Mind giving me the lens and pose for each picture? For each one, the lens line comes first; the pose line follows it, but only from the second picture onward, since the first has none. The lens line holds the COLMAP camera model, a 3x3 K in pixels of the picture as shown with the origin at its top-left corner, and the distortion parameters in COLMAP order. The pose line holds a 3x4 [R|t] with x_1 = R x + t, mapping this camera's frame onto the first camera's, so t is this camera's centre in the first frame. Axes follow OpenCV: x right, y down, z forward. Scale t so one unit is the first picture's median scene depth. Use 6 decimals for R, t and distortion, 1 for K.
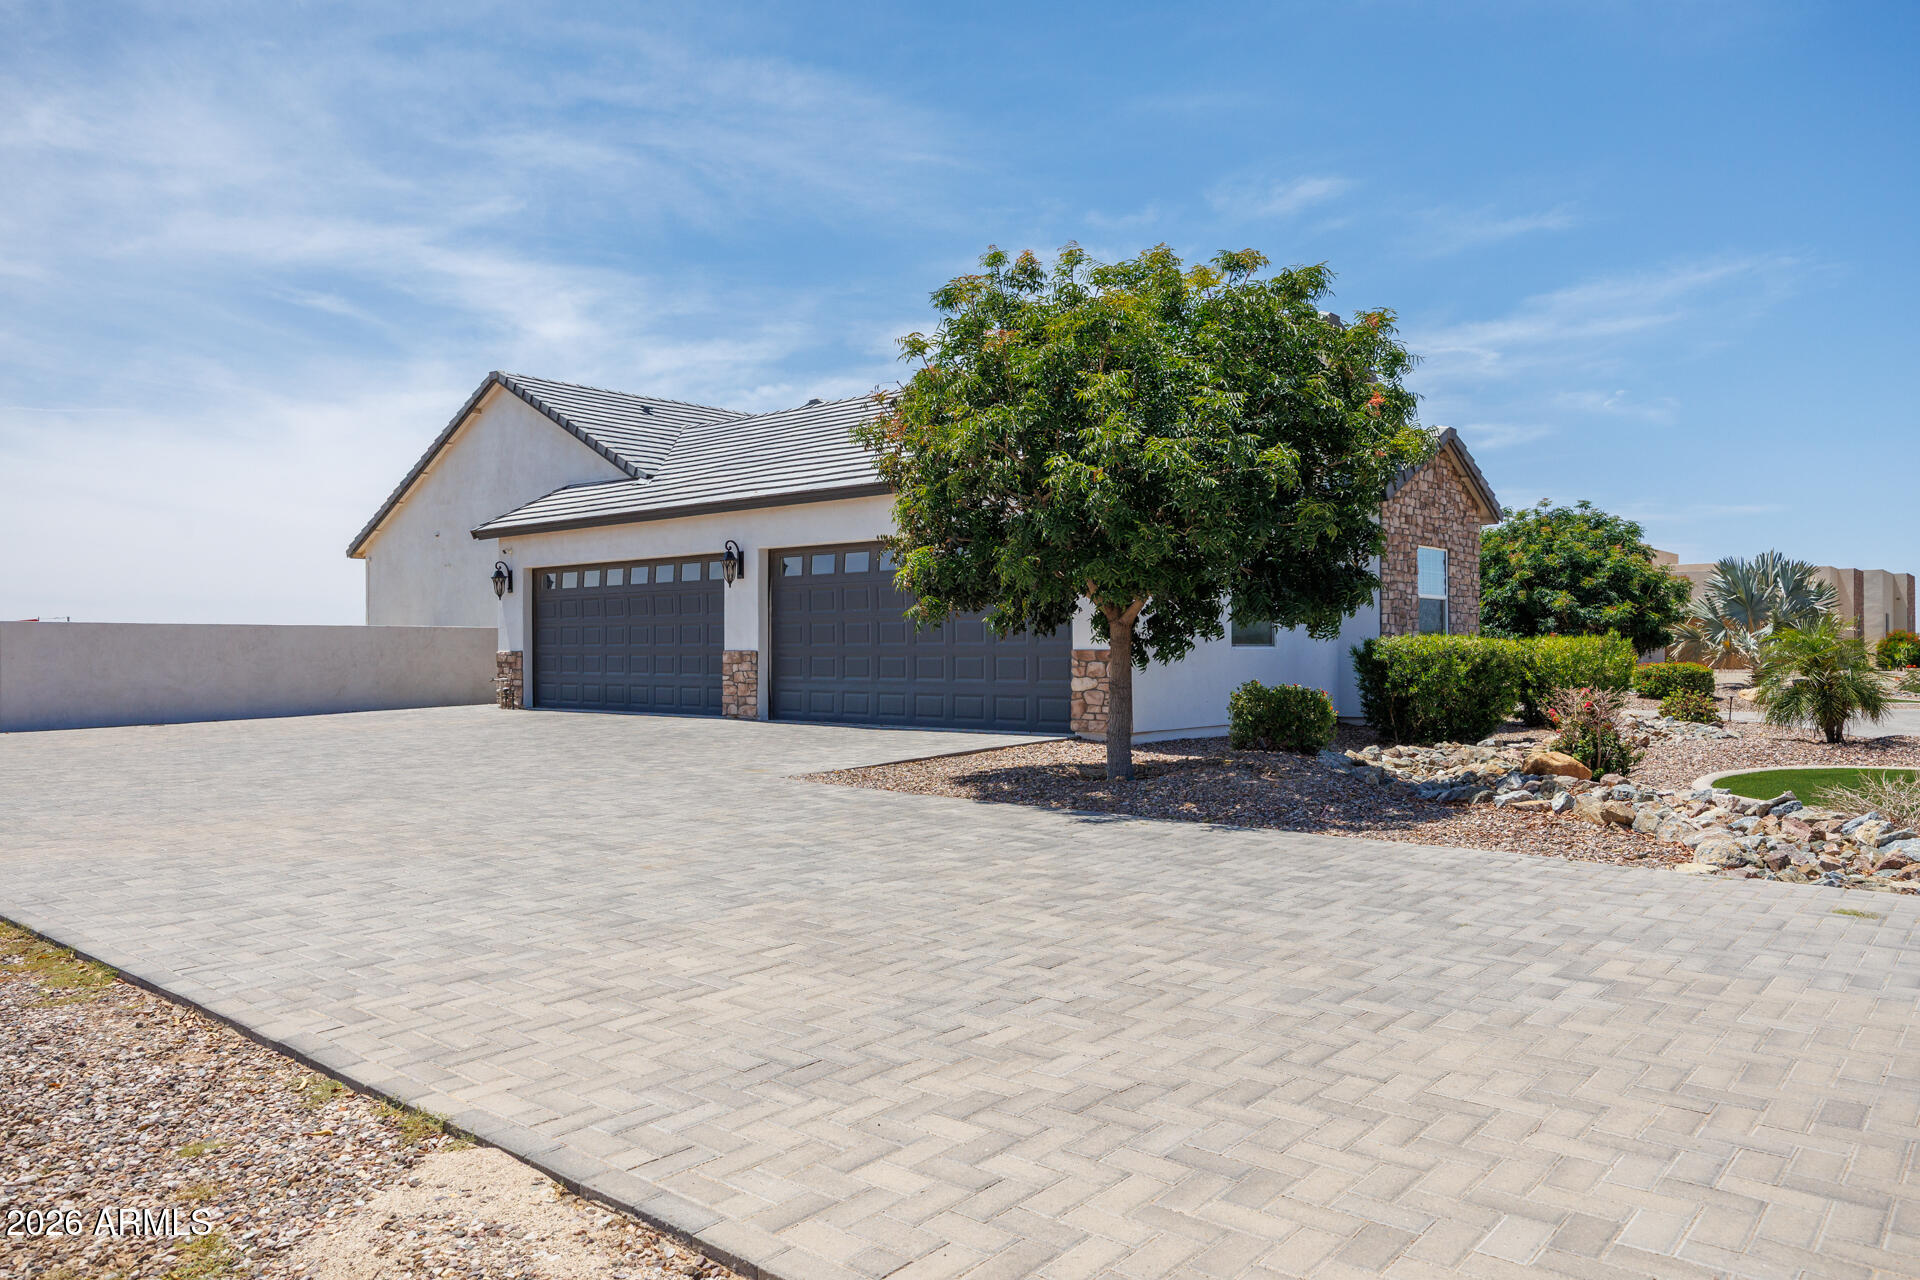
lens RADIAL K [[1325.3, 0, 1051.4], [0, 1325.3, 630.0], [0, 0, 1]] dist [-0.012908, -0.011734]
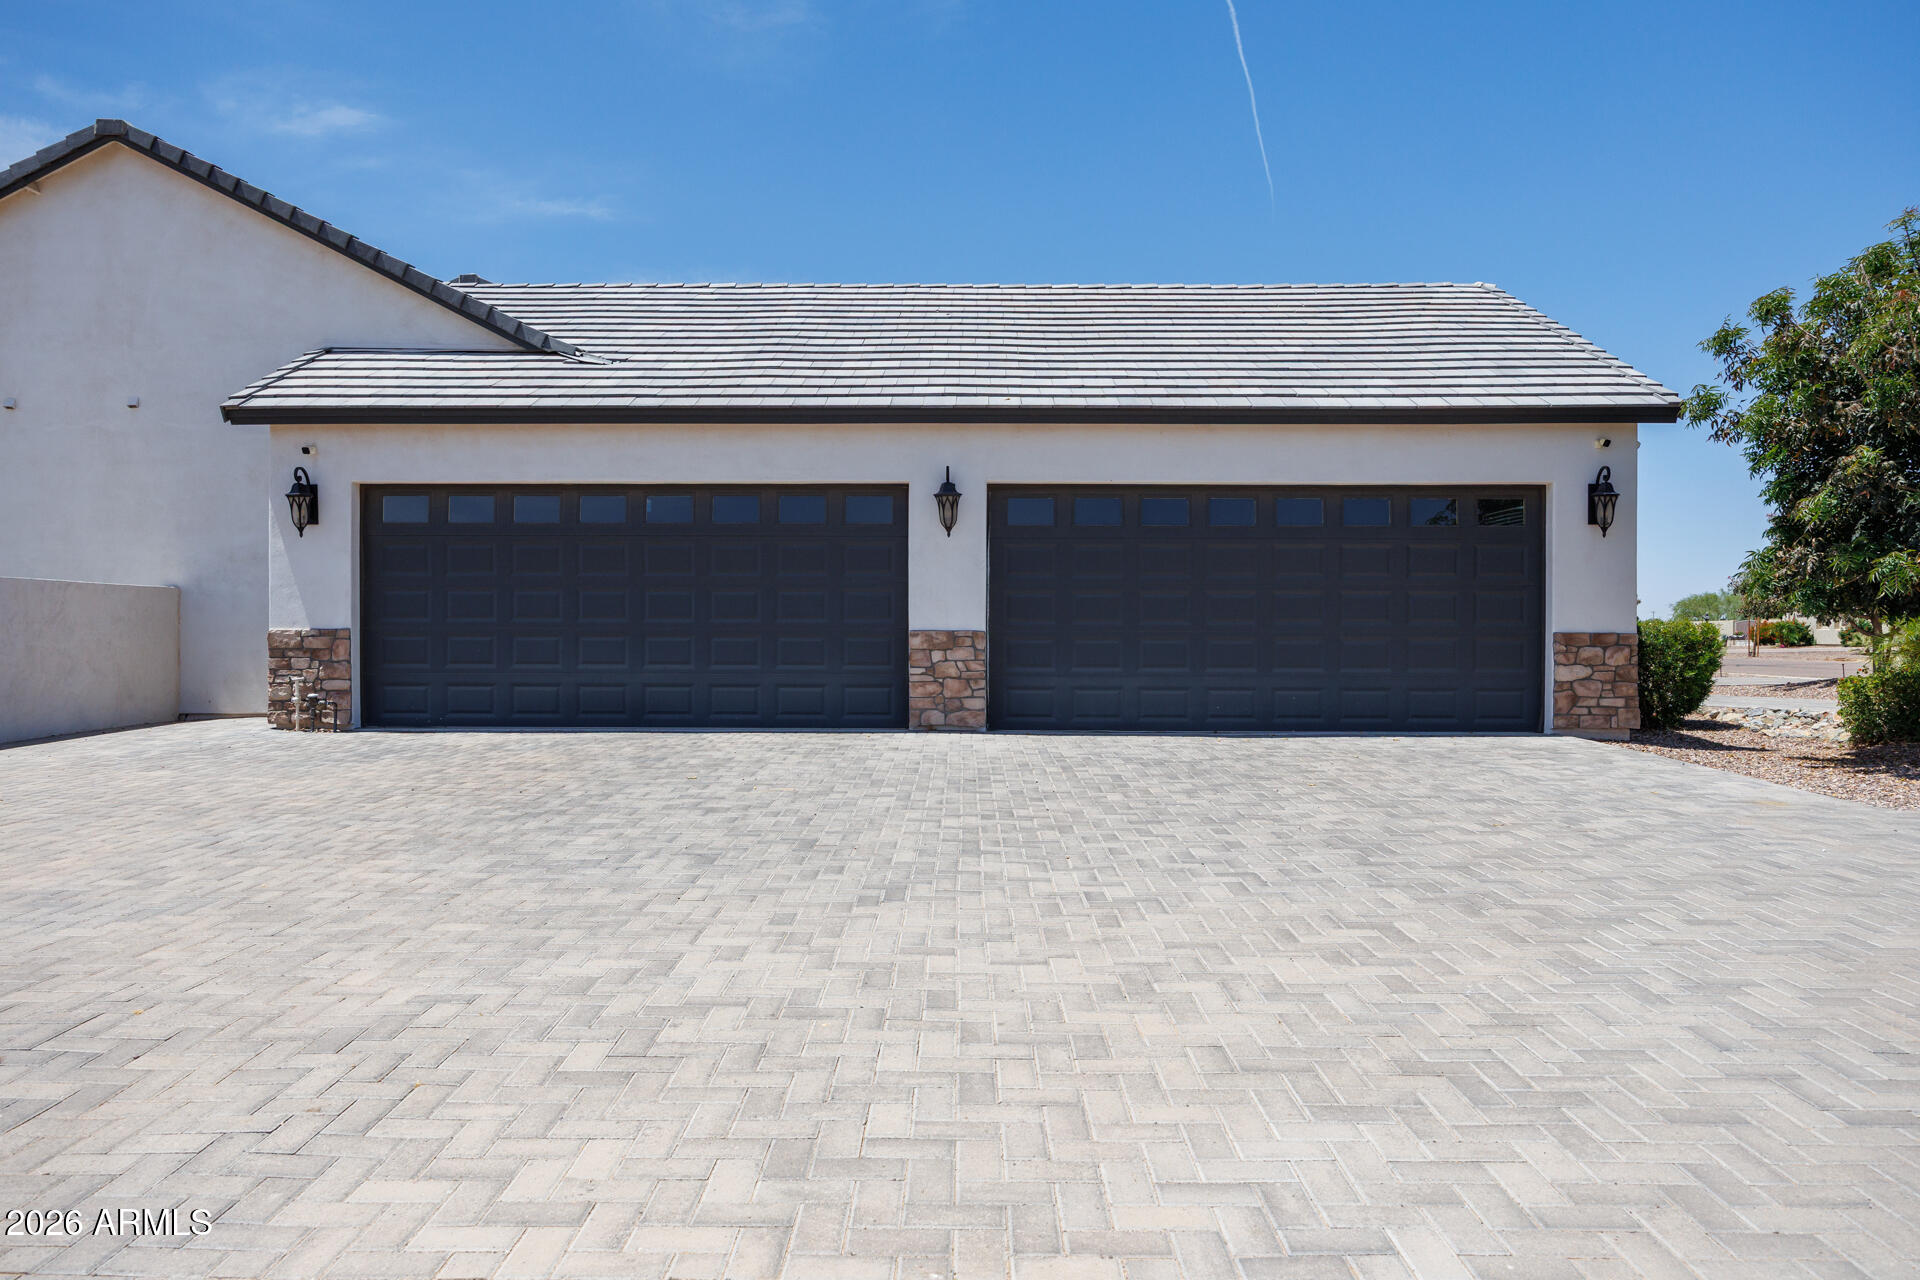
lens RADIAL K [[1372.7, 0, 960.8], [0, 1372.7, 631.6], [0, 0, 1]] dist [0.004675, -0.008695]
pose [[0.767989, 0.013647, 0.640317, -0.579232], [-0.015361, 0.999878, -0.002888, 0.014980], [-0.640279, -0.007618, 0.768105, 0.377349]]
